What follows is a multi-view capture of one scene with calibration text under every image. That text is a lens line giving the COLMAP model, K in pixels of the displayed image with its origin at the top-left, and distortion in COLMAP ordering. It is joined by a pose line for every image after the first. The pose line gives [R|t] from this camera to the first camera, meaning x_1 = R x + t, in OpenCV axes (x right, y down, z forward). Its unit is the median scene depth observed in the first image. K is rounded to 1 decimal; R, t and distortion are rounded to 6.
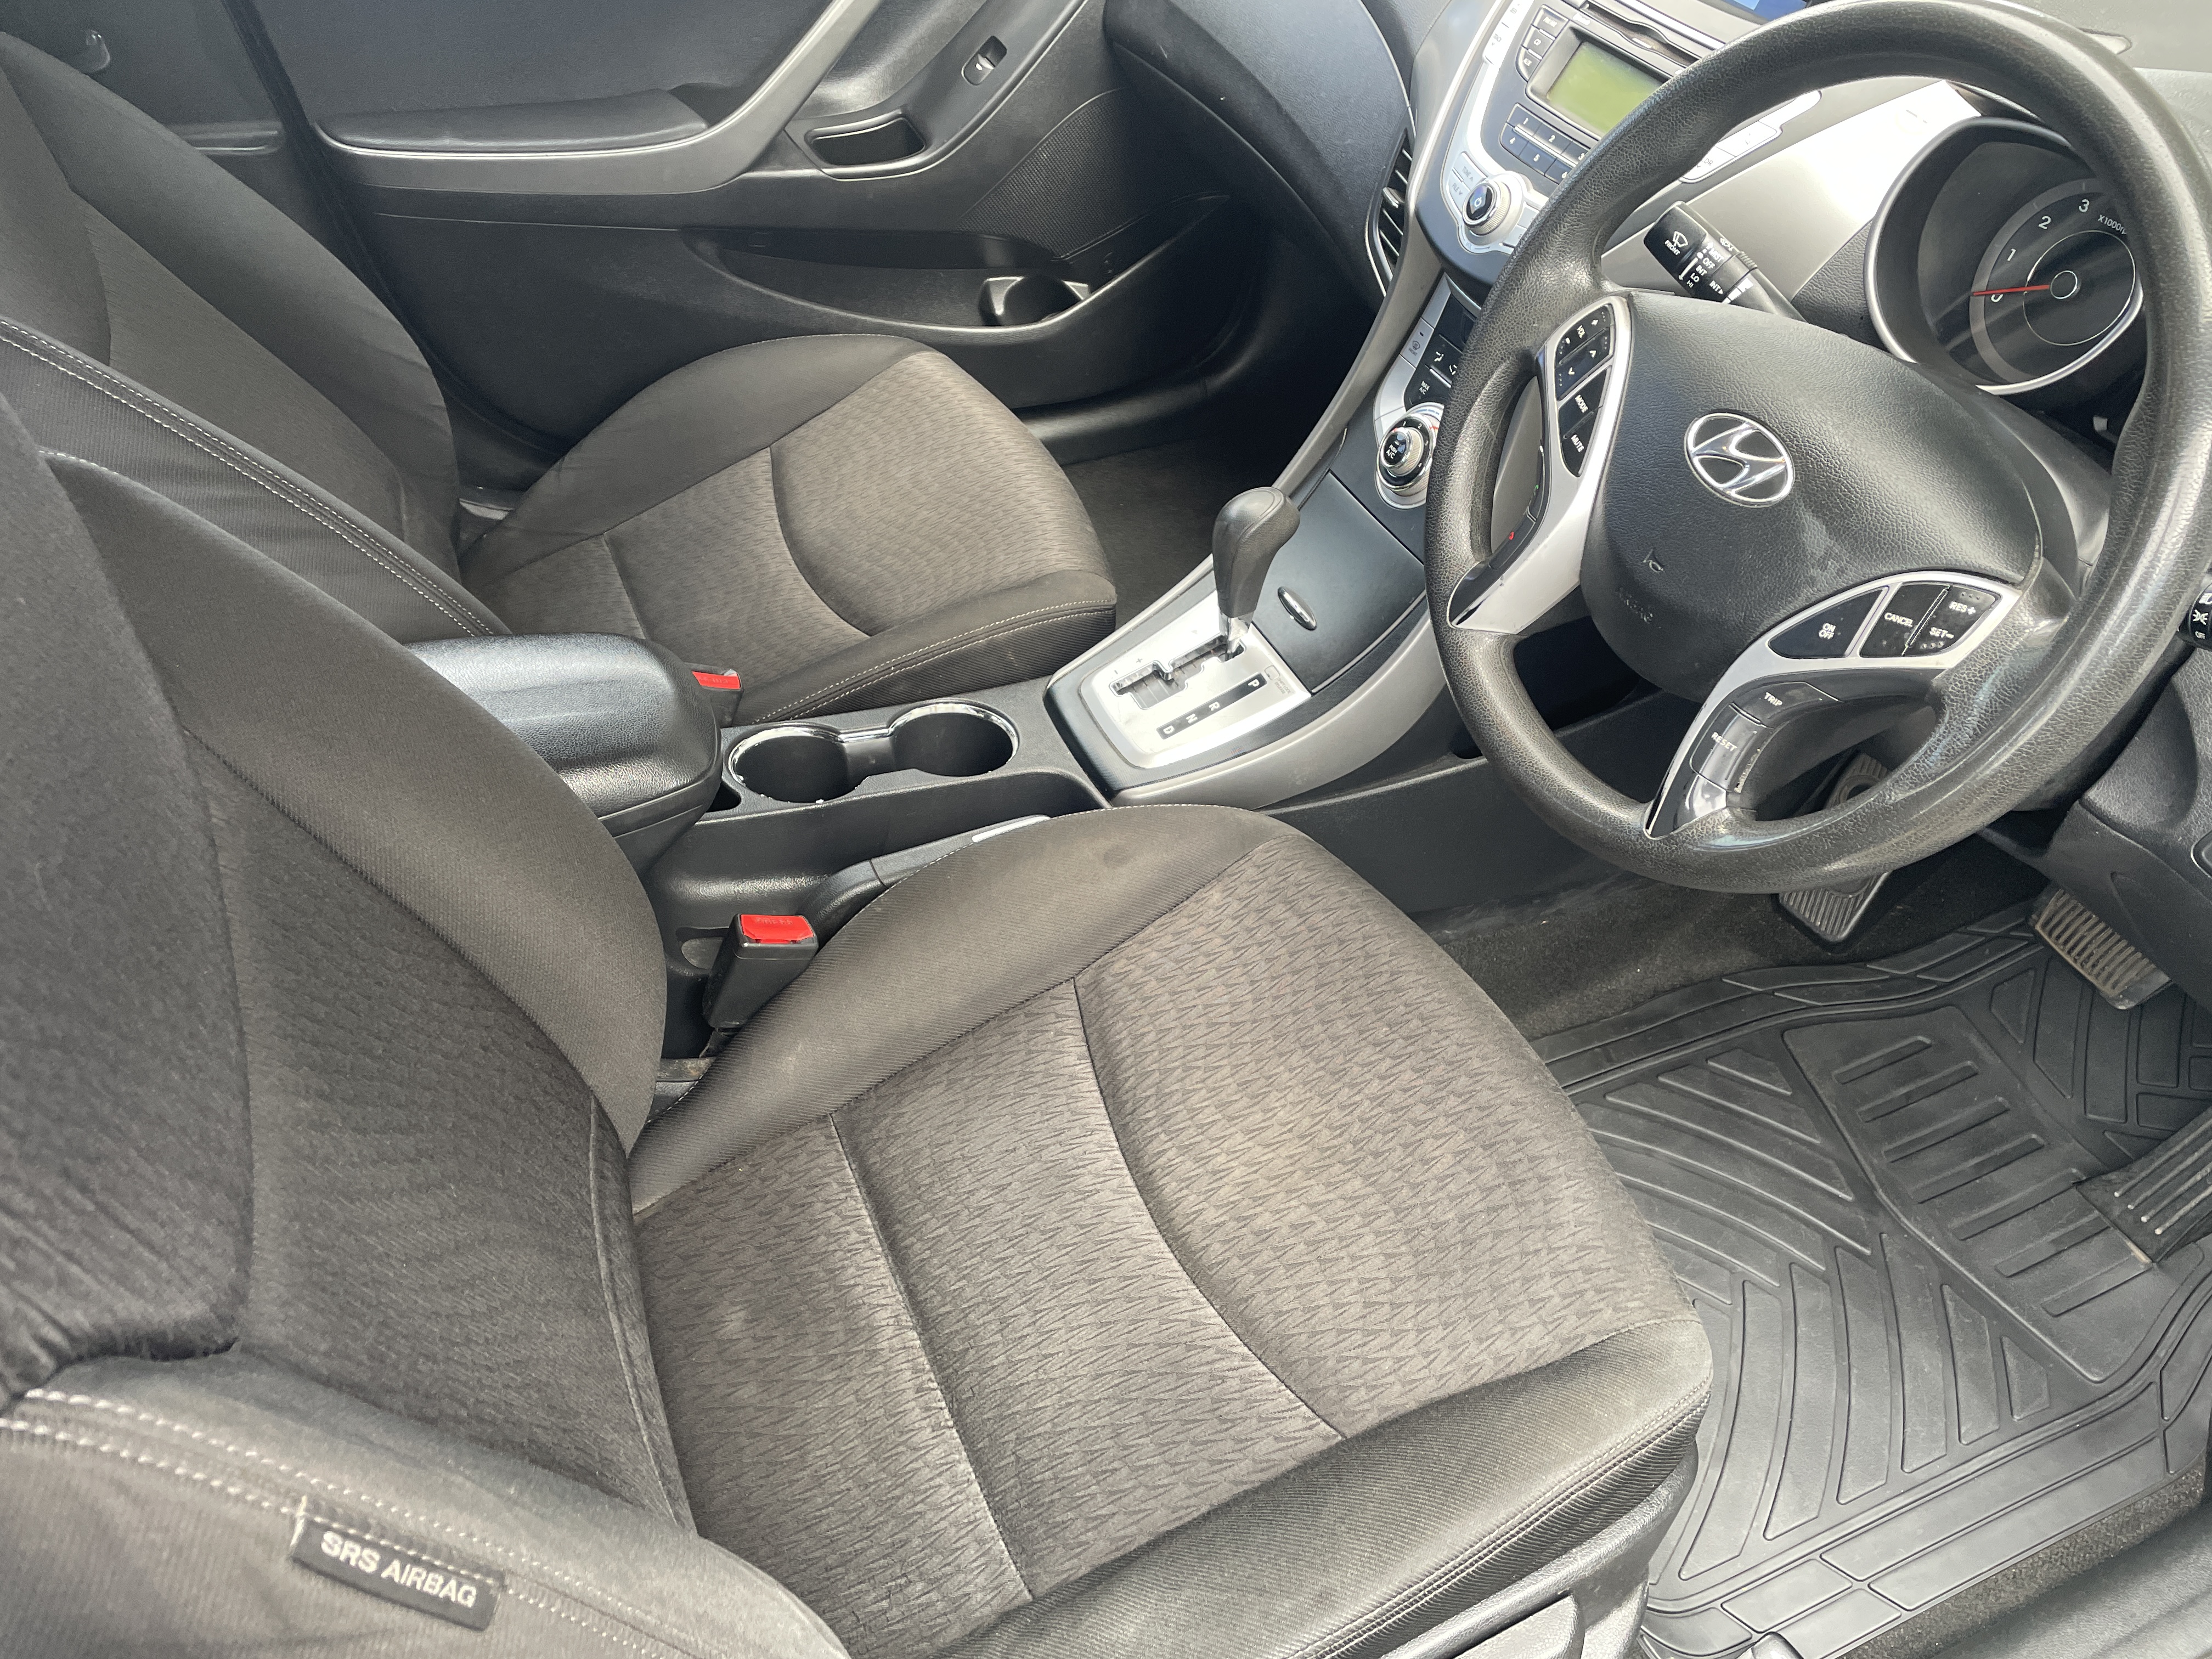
lens RADIAL K [[1672.0, 0, 1110.0], [0, 1672.0, 804.0], [0, 0, 1]] dist [0.099874, -0.146322]
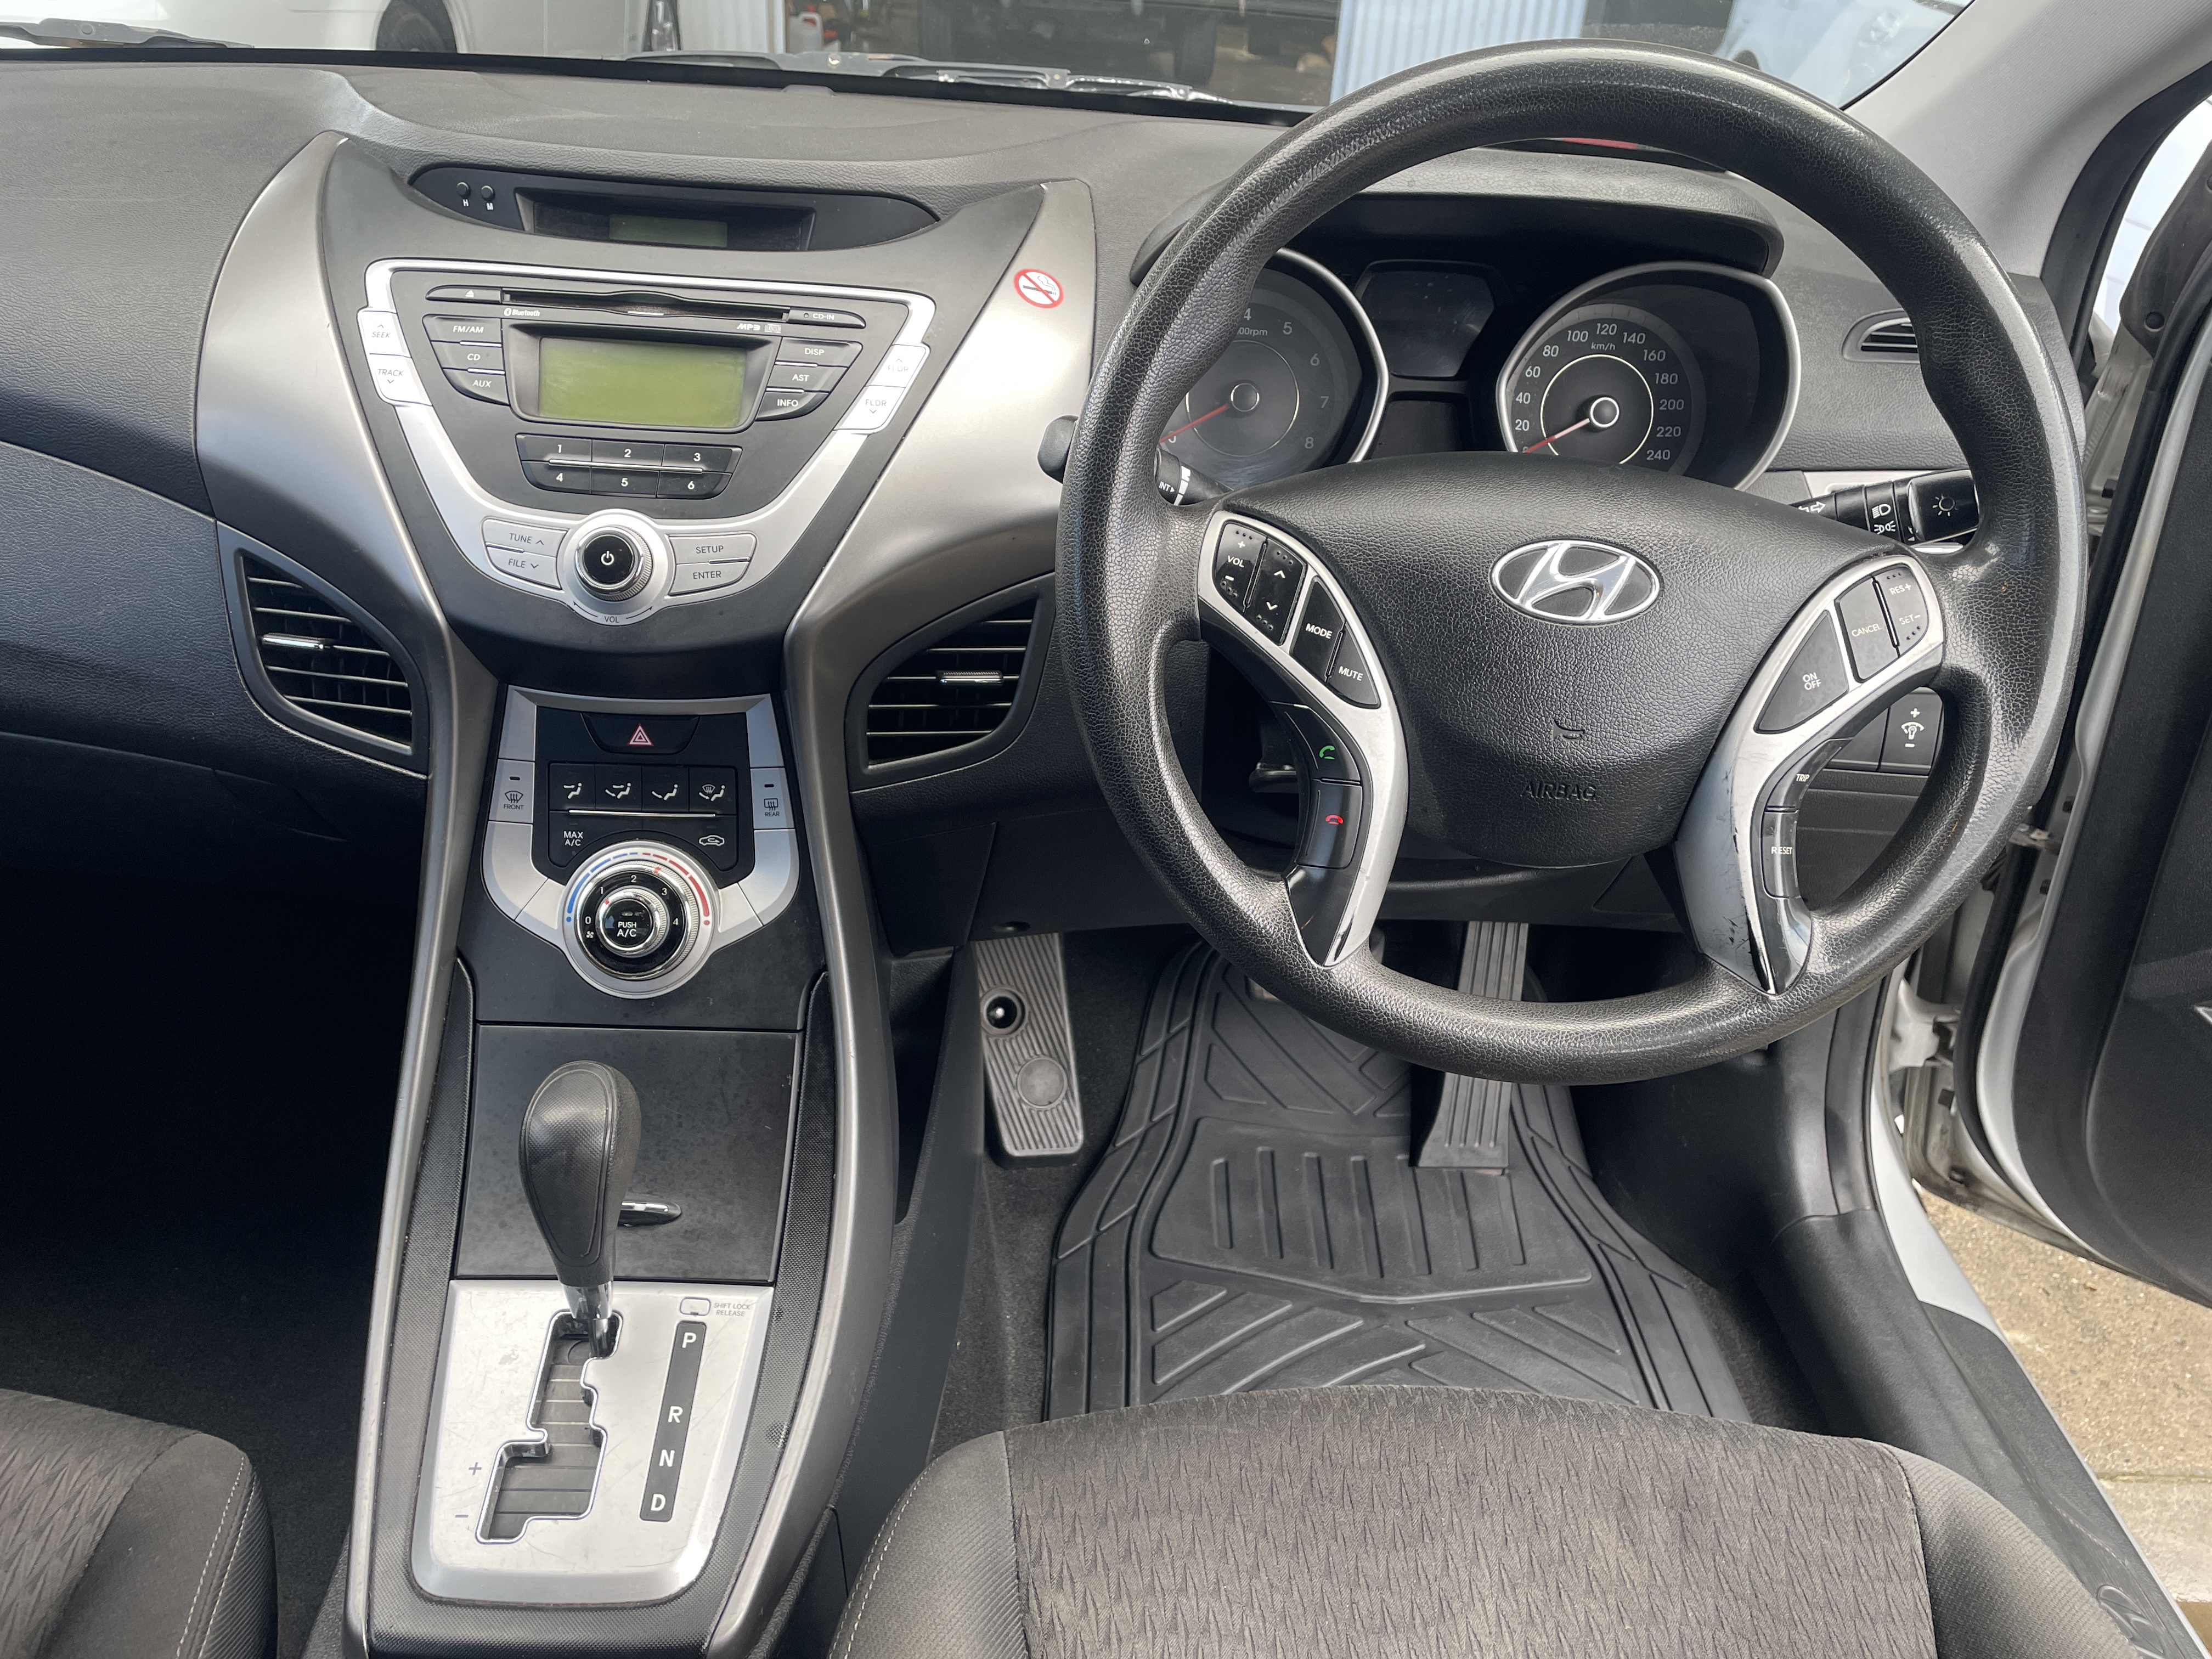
lens RADIAL K [[1672.0, 0, 1110.0], [0, 1672.0, 804.0], [0, 0, 1]] dist [0.099874, -0.146322]
pose [[0.395413, -0.437356, 0.807693, -0.270835], [0.586134, 0.797185, 0.144718, -0.229664], [-0.707174, 0.416193, 0.571566, 0.453201]]
